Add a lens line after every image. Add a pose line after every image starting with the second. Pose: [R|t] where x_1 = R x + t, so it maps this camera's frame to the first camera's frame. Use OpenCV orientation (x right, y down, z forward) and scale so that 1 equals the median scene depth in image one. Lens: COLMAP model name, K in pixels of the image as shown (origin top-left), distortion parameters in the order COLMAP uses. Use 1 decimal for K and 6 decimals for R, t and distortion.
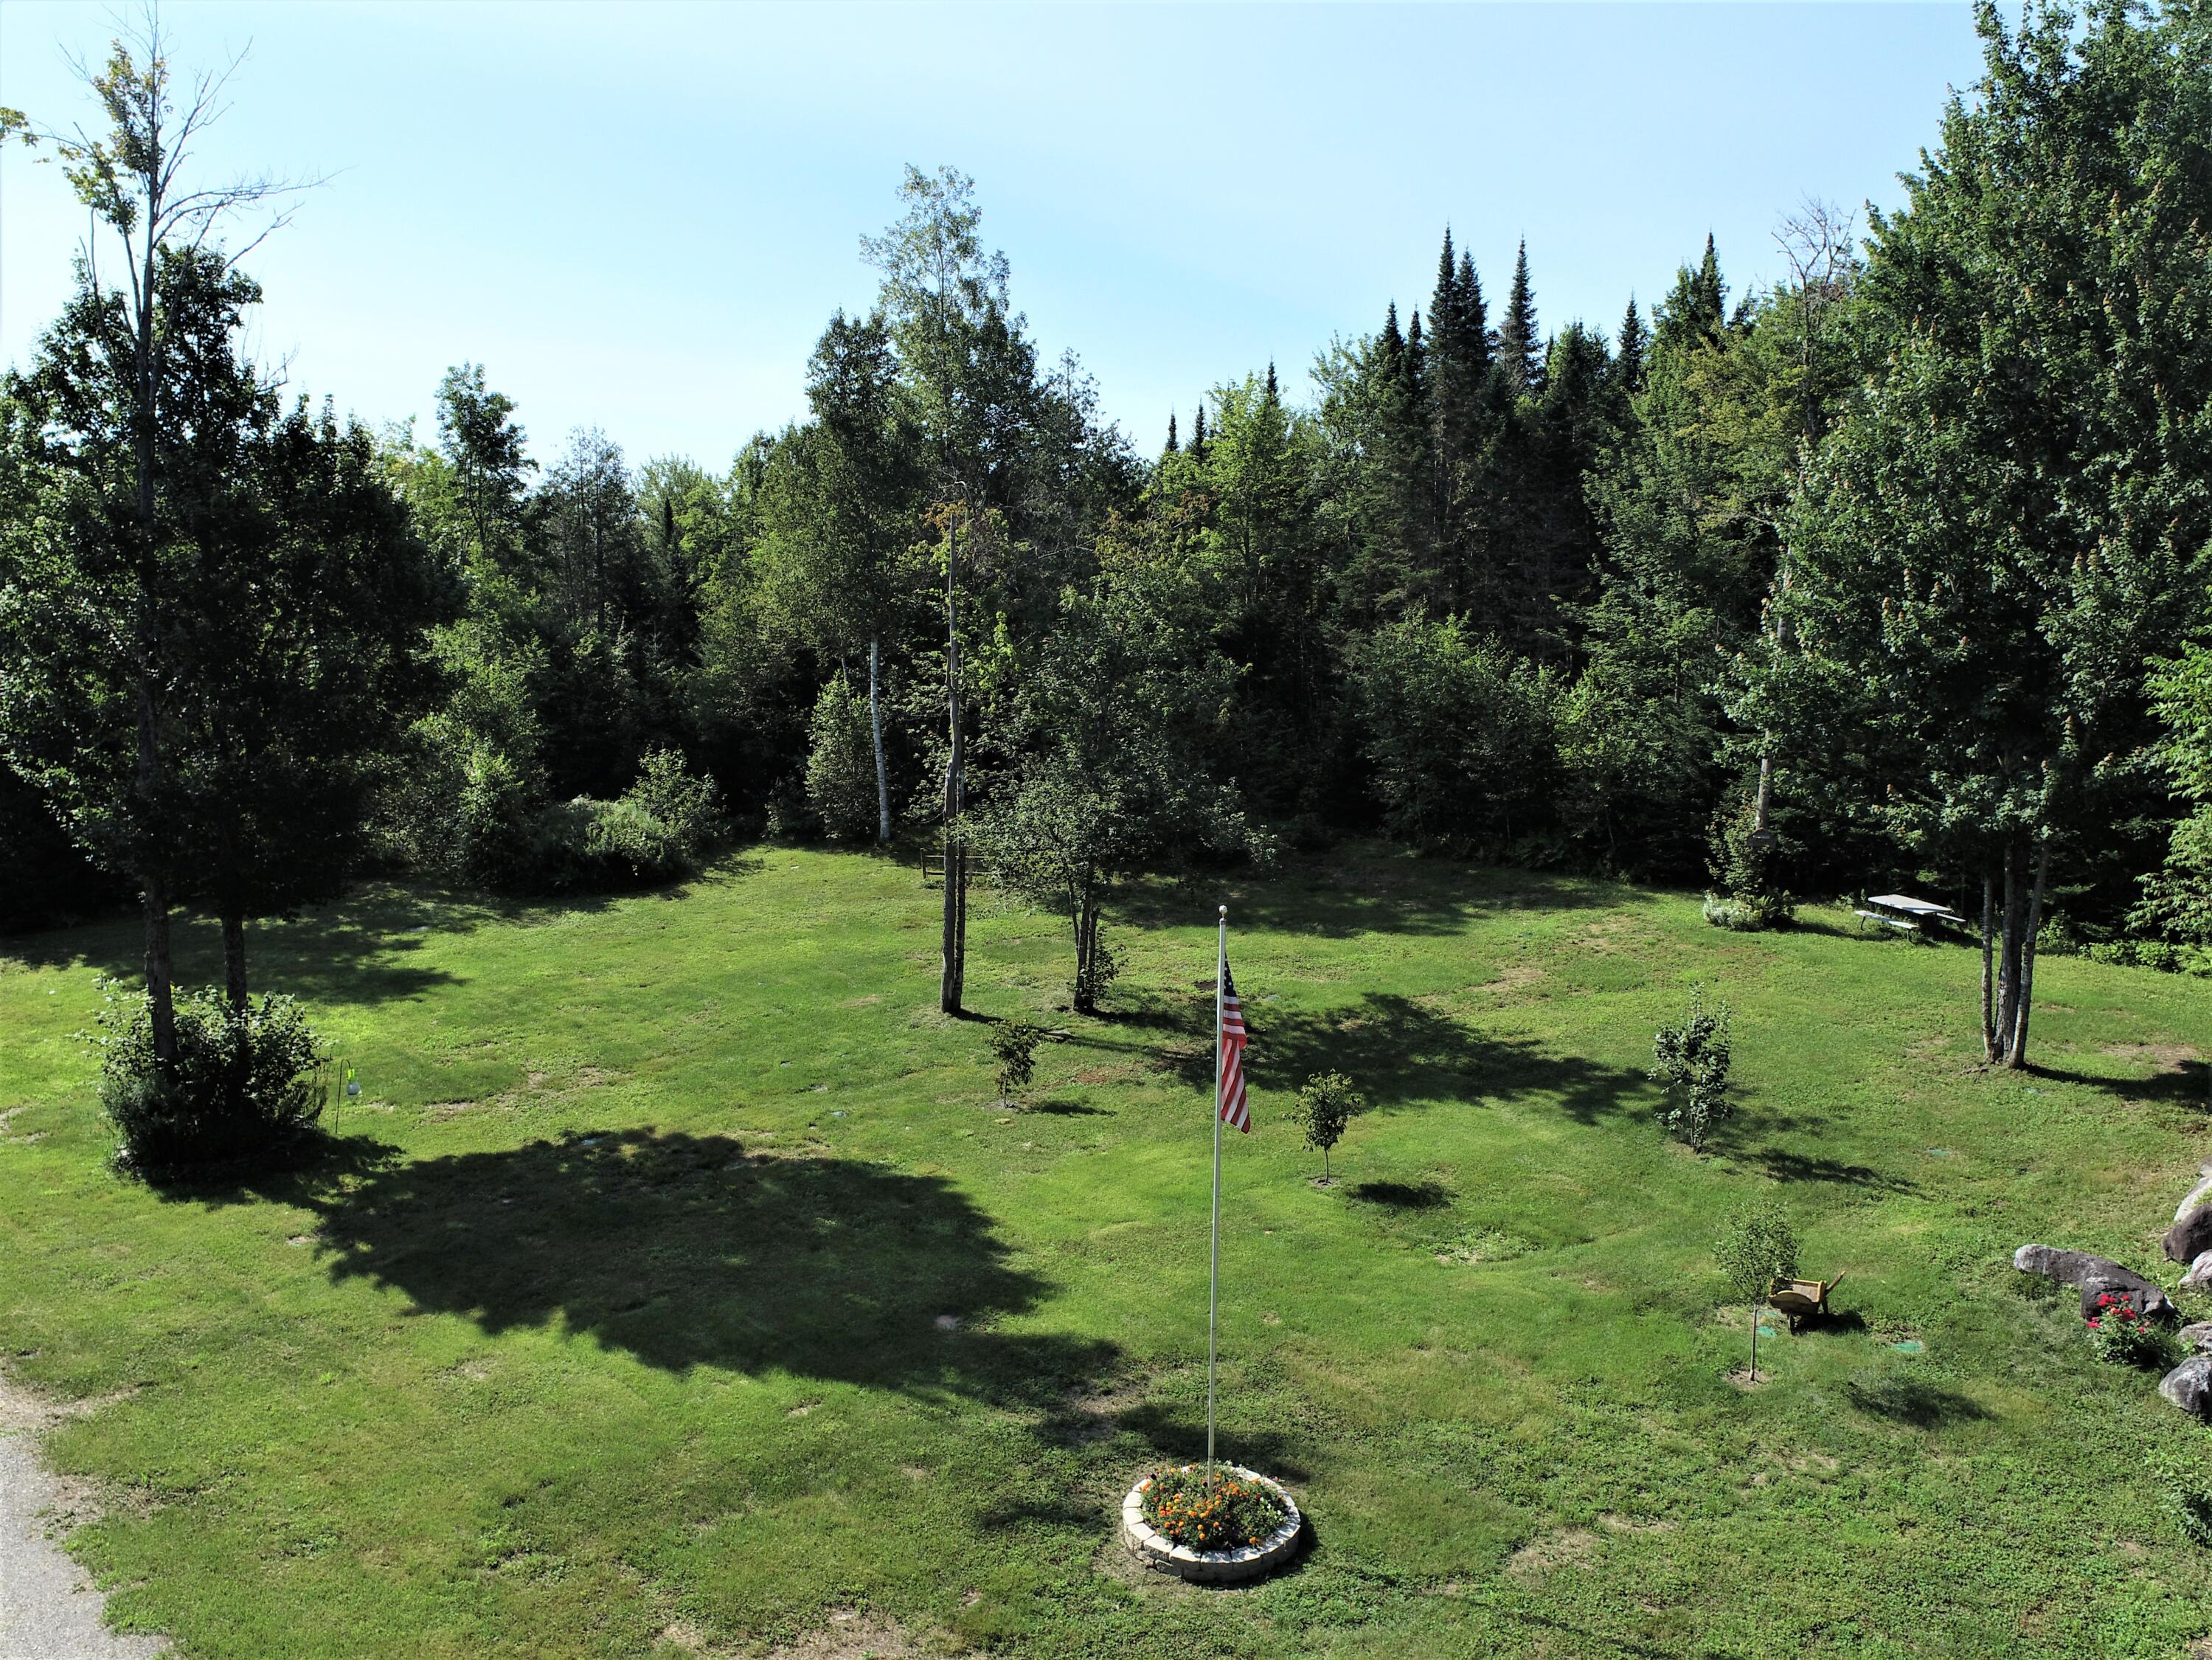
lens RADIAL K [[1659.6, 0, 1108.3], [0, 1659.6, 876.6], [0, 0, 1]] dist [-0.003831, -0.003668]
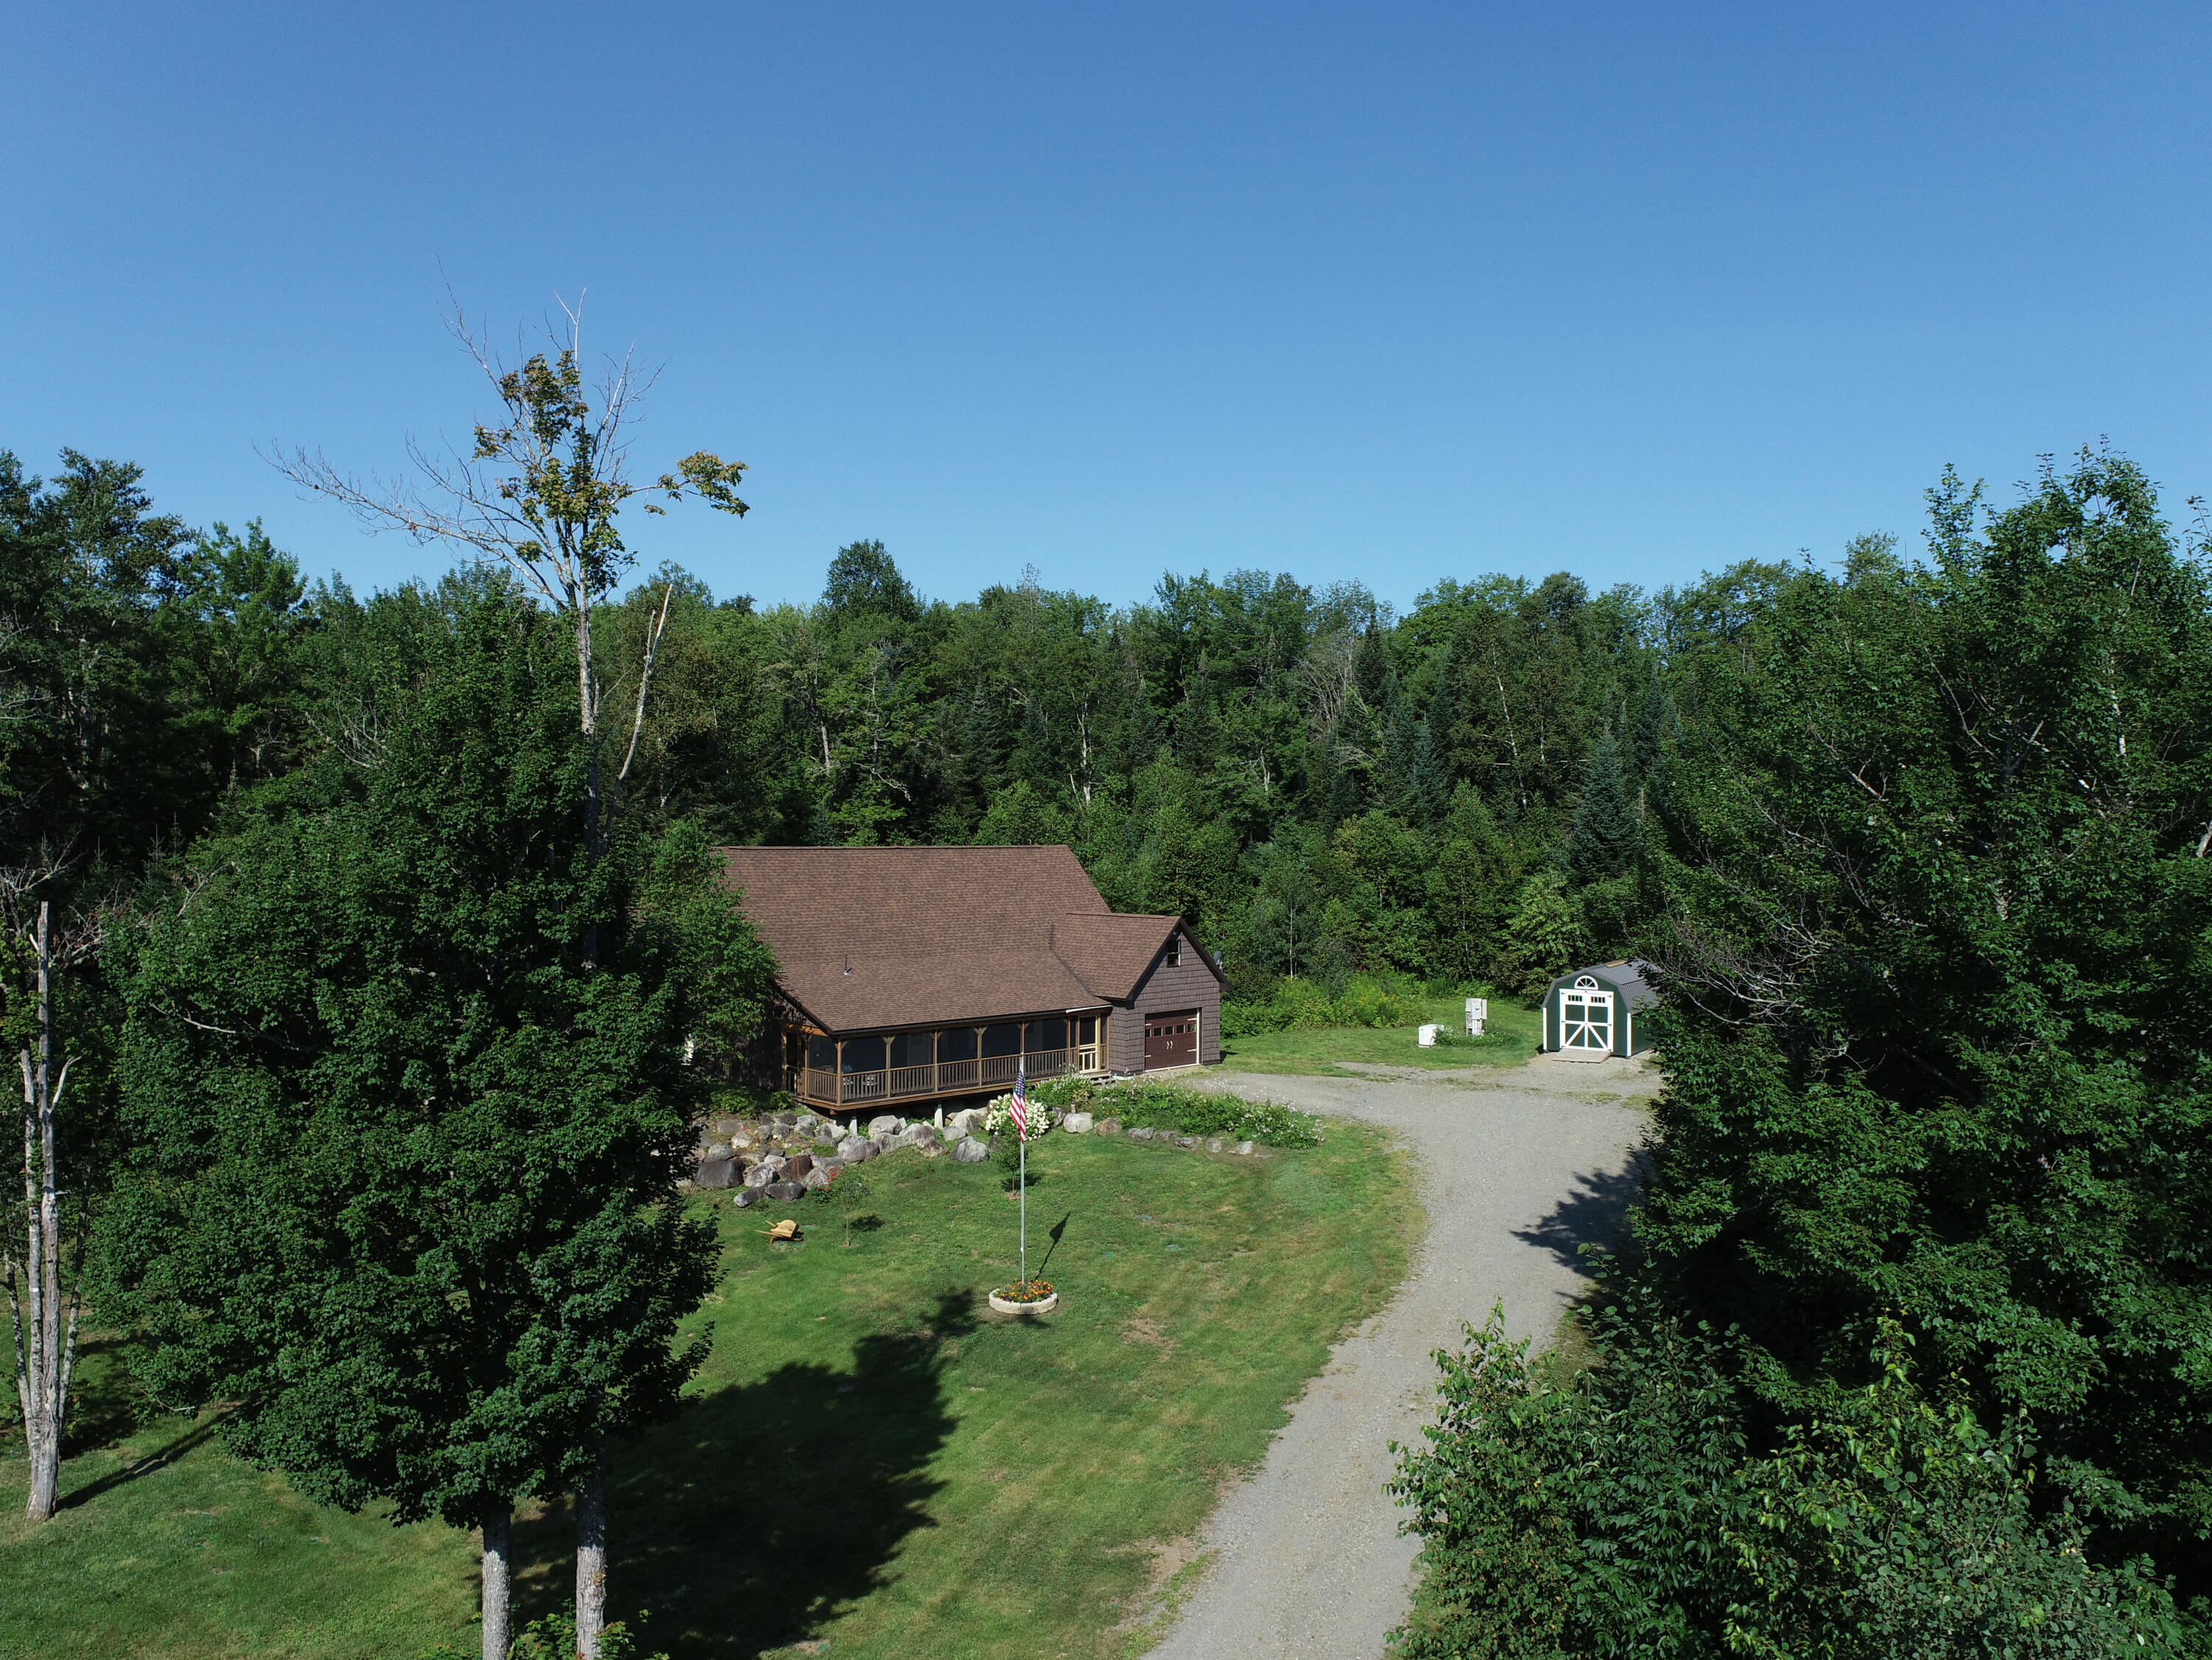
lens RADIAL K [[1680.0, 0, 1111.3], [0, 1680.0, 827.4], [0, 0, 1]] dist [-0.017496, 0.010401]
pose [[-0.435213, 0.002197, 0.900325, -1.344368], [0.158516, 0.984563, 0.074223, -0.282370], [-0.886263, 0.175019, -0.428842, 1.083871]]
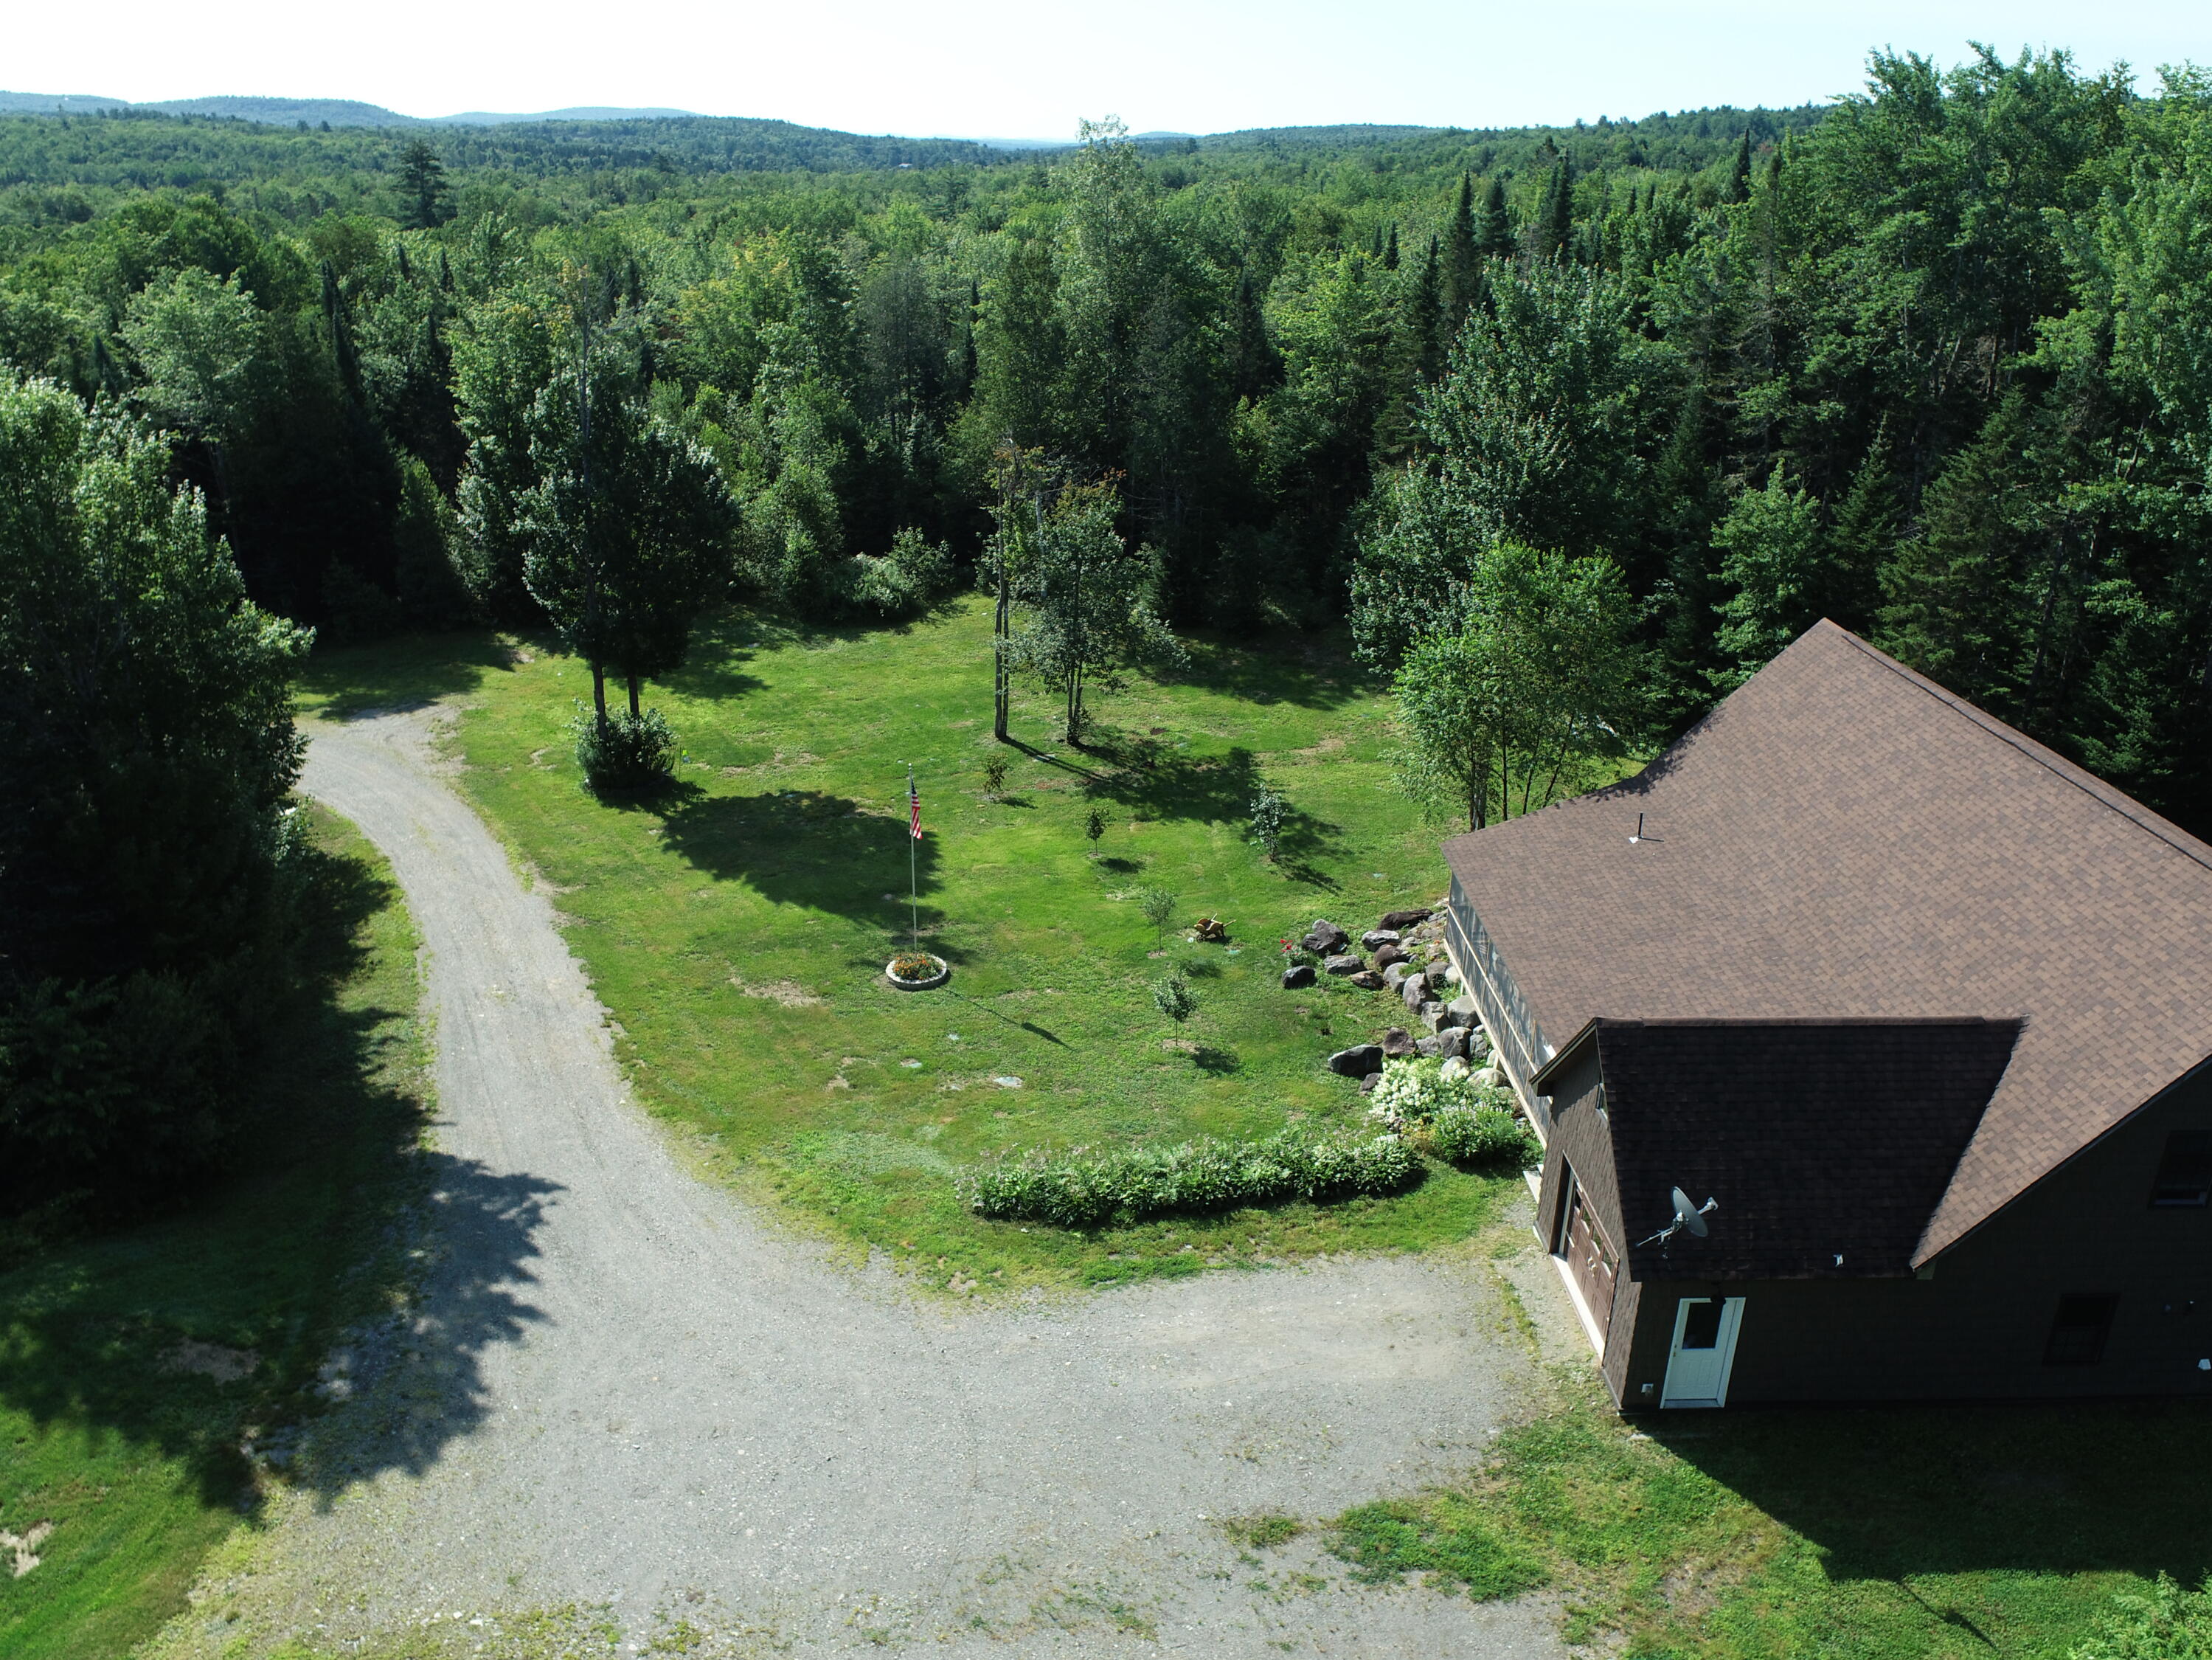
lens RADIAL K [[1659.6, 0, 1108.3], [0, 1659.6, 876.6], [0, 0, 1]] dist [-0.003831, -0.003668]
pose [[0.963746, 0.111085, -0.242599, 0.606022], [-0.051465, 0.969532, 0.239496, -0.268495], [0.261812, -0.218328, 0.940100, -0.892200]]
